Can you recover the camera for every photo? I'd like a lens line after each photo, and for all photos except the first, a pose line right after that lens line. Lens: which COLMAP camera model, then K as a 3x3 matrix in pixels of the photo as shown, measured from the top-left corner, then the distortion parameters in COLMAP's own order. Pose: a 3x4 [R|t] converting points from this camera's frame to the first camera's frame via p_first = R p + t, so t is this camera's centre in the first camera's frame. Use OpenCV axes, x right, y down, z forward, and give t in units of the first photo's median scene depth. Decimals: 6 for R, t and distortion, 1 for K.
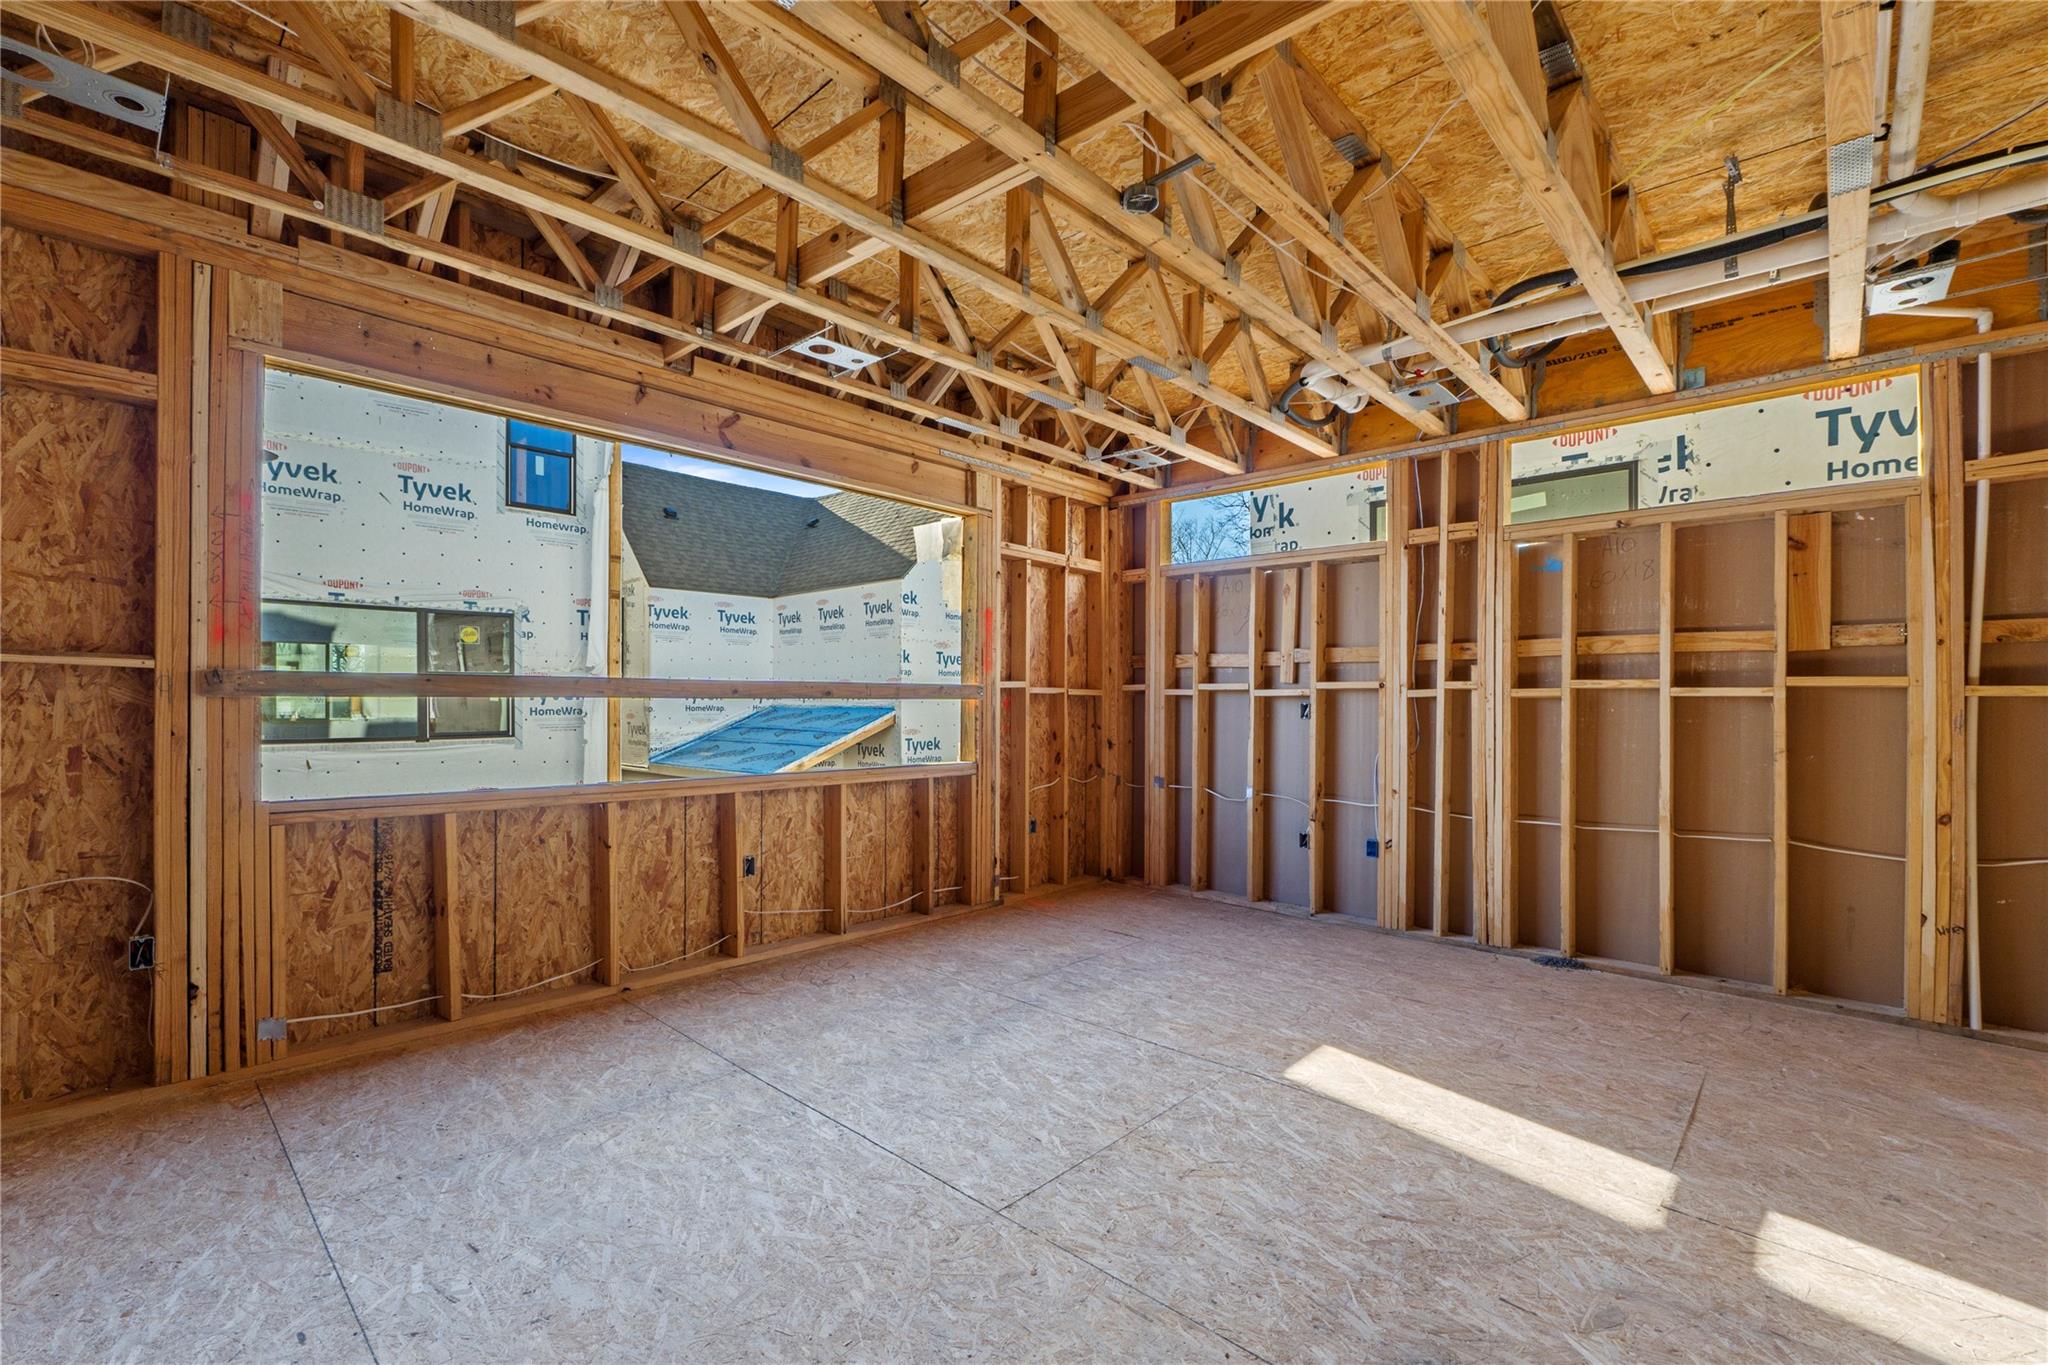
lens RADIAL K [[893.3, 0, 1024.4], [0, 893.3, 708.5], [0, 0, 1]] dist [-0.000118, 0.000020]
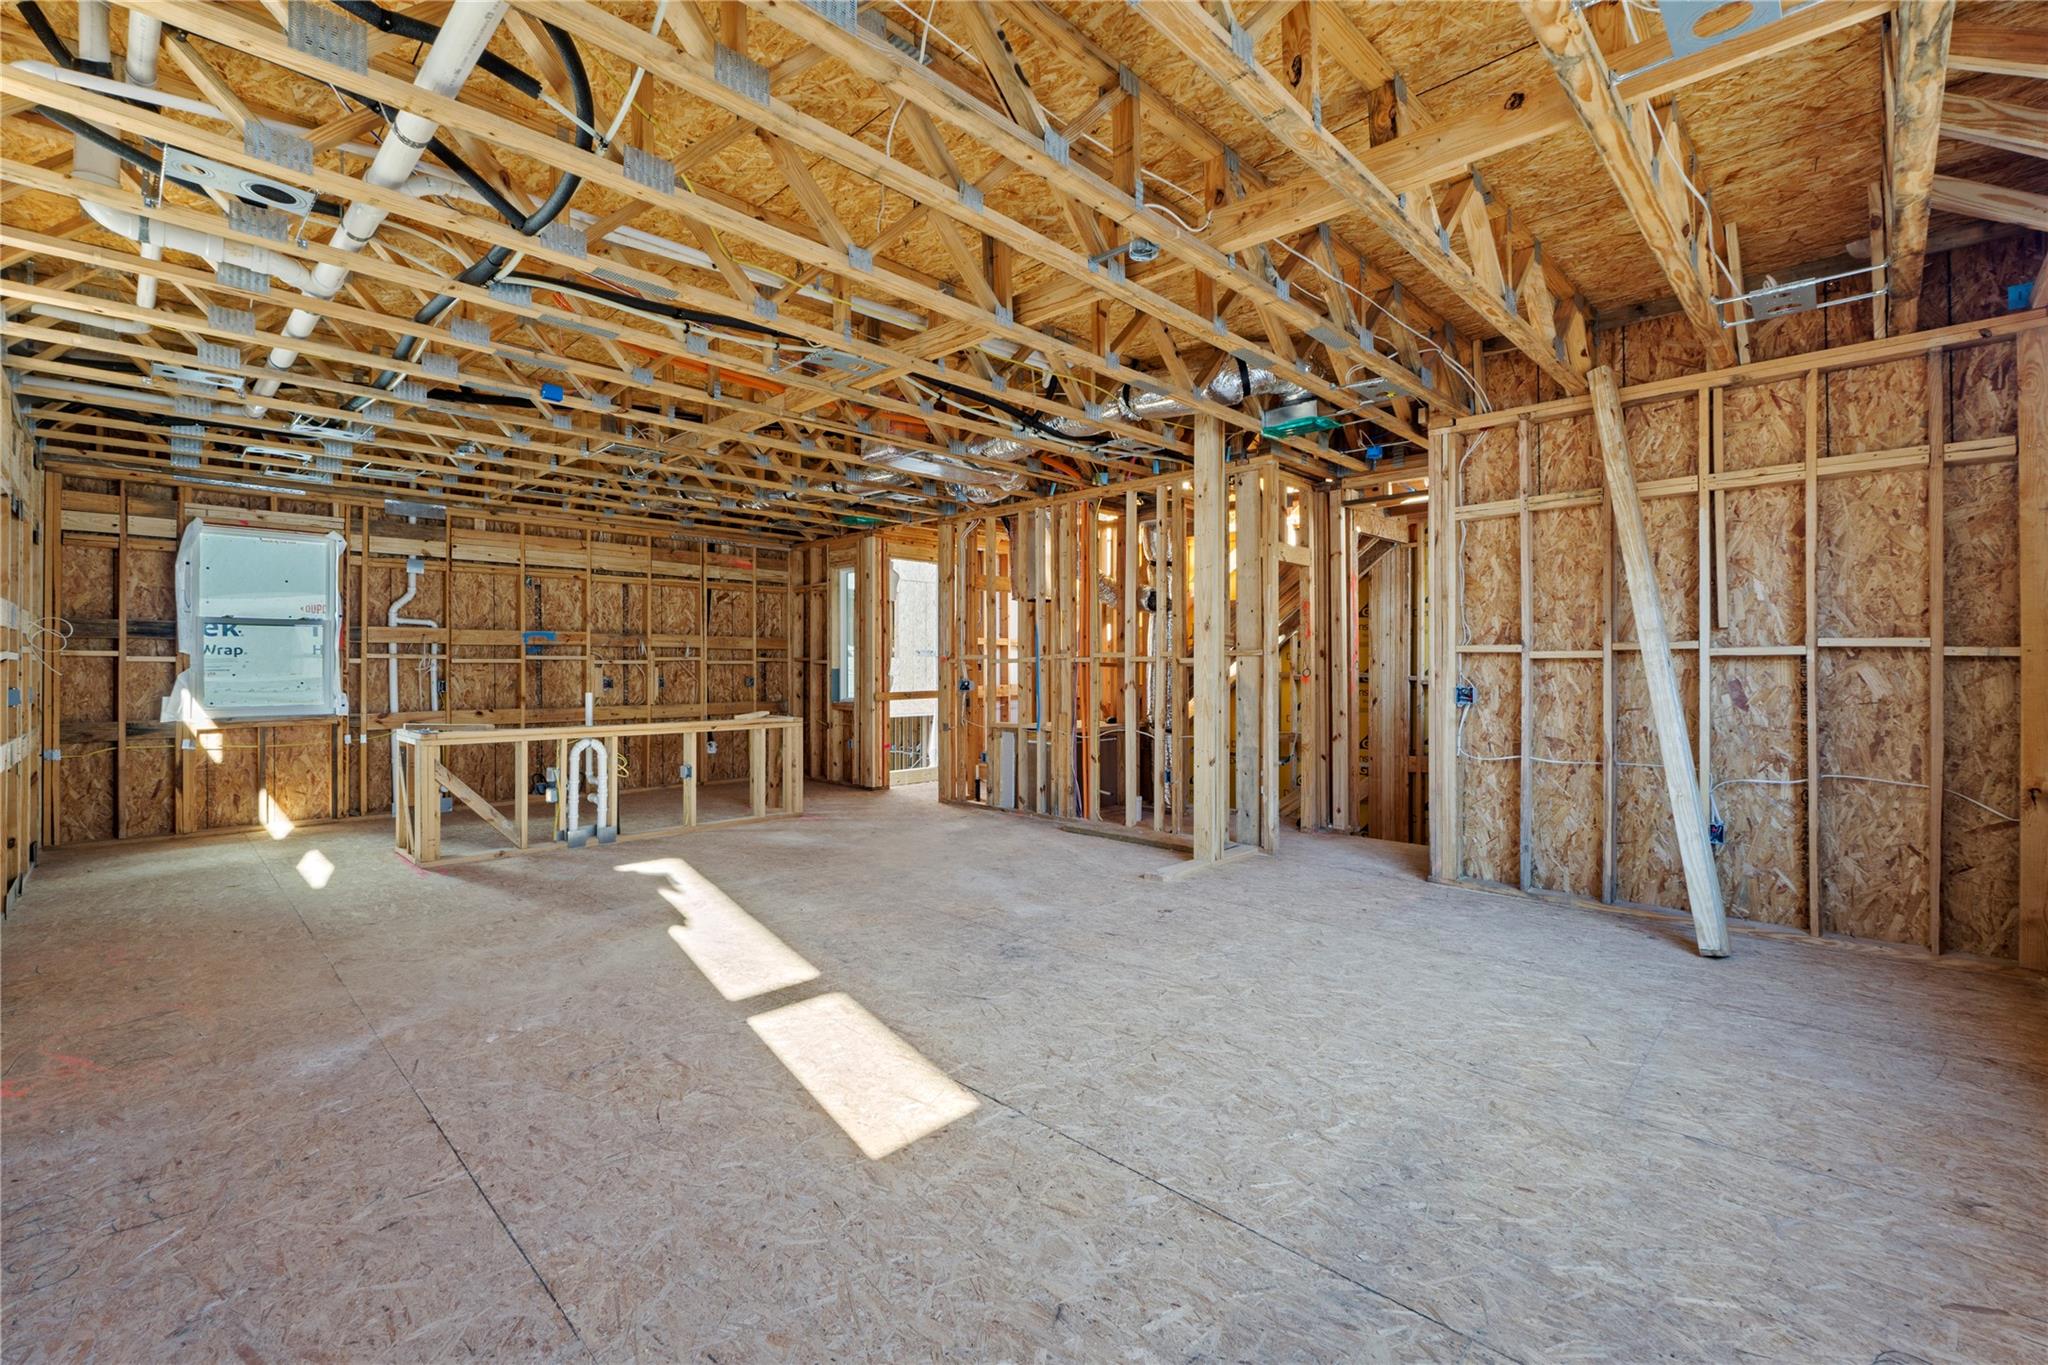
lens RADIAL K [[868.7, 0, 1018.9], [0, 868.7, 653.8], [0, 0, 1]] dist [-0.008850, -0.000032]
pose [[-0.999405, -0.010487, 0.032867, 0.190812], [-0.010778, 0.999904, -0.008702, -0.011381], [-0.032773, -0.009051, -0.999422, 1.580262]]
